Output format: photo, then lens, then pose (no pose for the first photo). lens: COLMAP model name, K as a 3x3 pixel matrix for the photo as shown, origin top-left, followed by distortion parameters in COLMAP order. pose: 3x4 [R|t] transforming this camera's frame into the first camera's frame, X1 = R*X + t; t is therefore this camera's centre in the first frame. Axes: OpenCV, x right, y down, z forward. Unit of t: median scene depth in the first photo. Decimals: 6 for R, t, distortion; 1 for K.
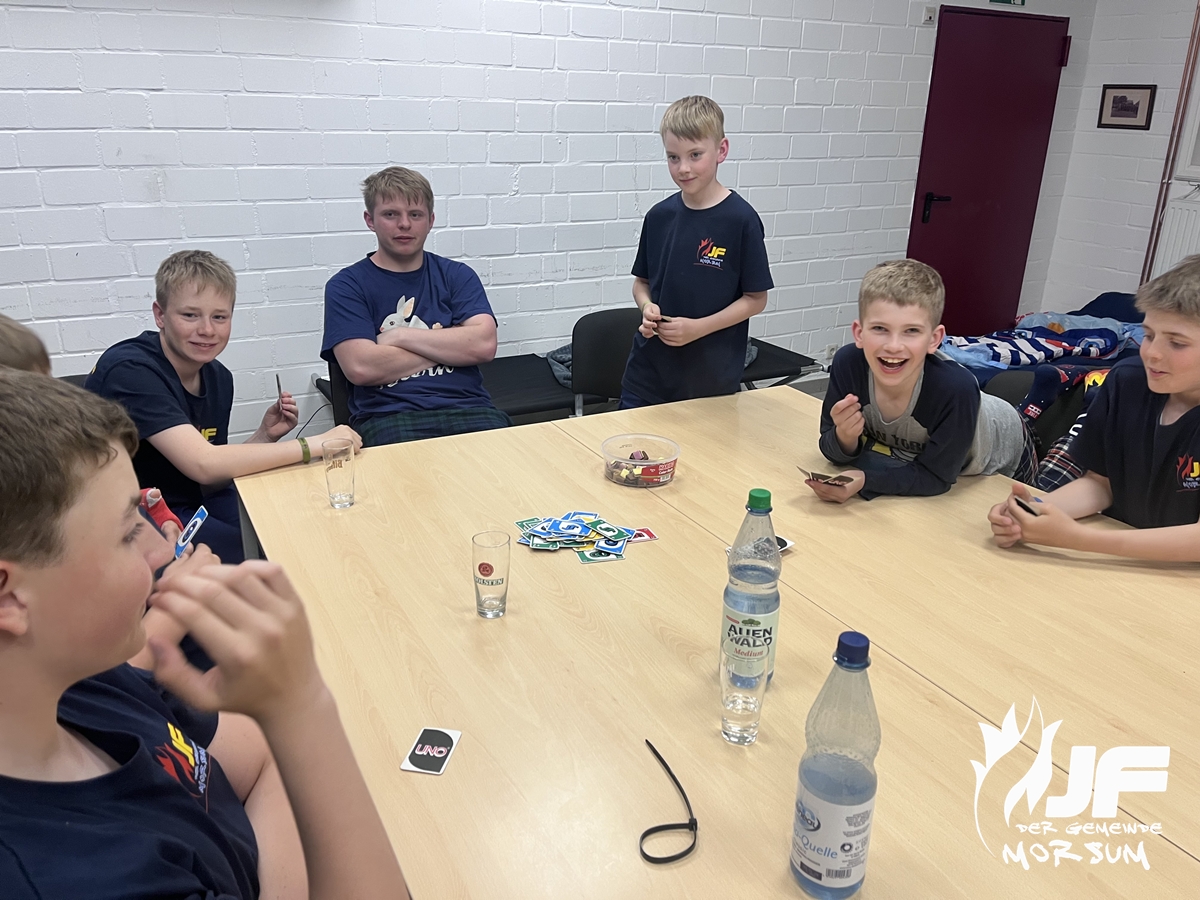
lens RADIAL K [[914.3, 0, 604.8], [0, 914.3, 444.8], [0, 0, 1]] dist [0.029532, -0.067980]
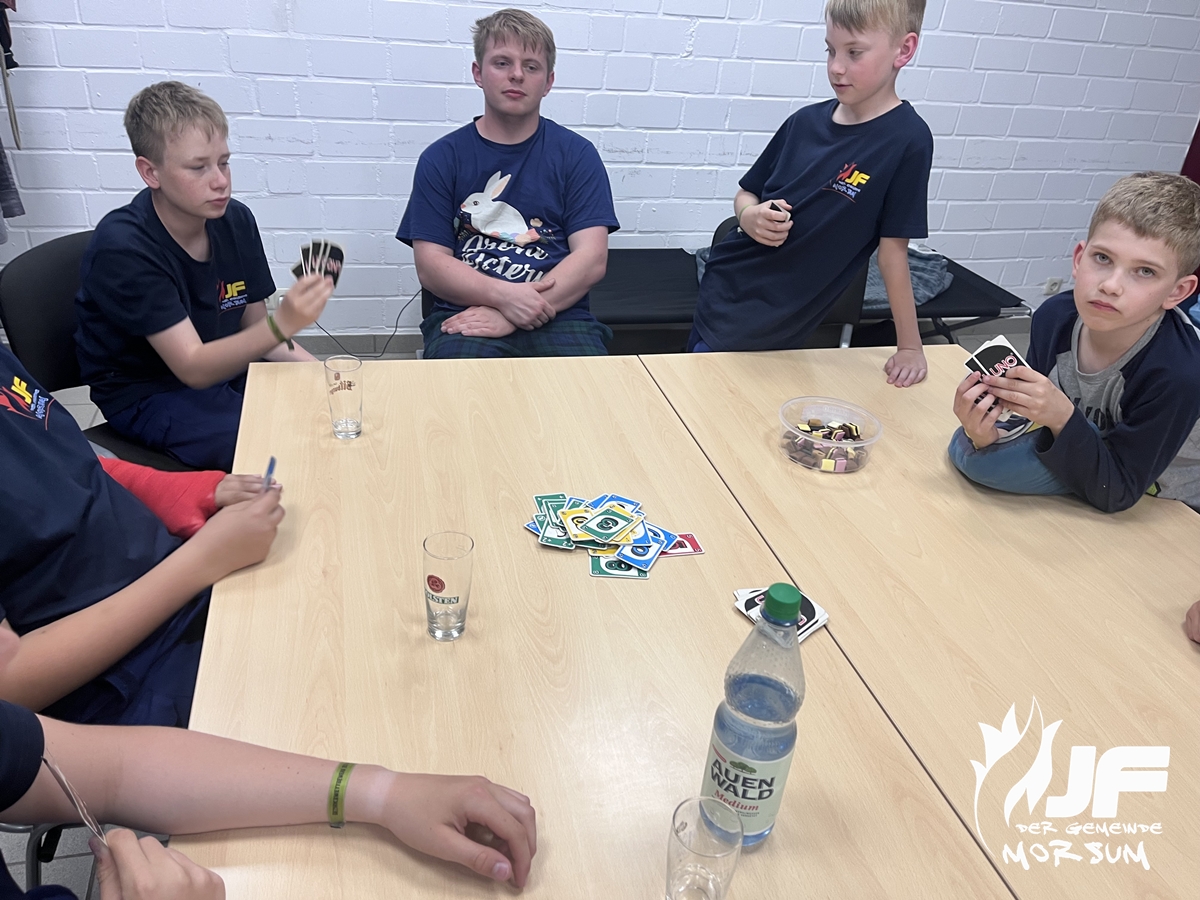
lens RADIAL K [[914.3, 0, 595.2], [0, 914.3, 454.8], [0, 0, 1]] dist [0.029532, -0.067980]
pose [[0.965306, 0.172344, -0.196167, 0.105976], [-0.140537, 0.976065, 0.165970, -0.092685], [0.220076, -0.132643, 0.966422, 0.251376]]
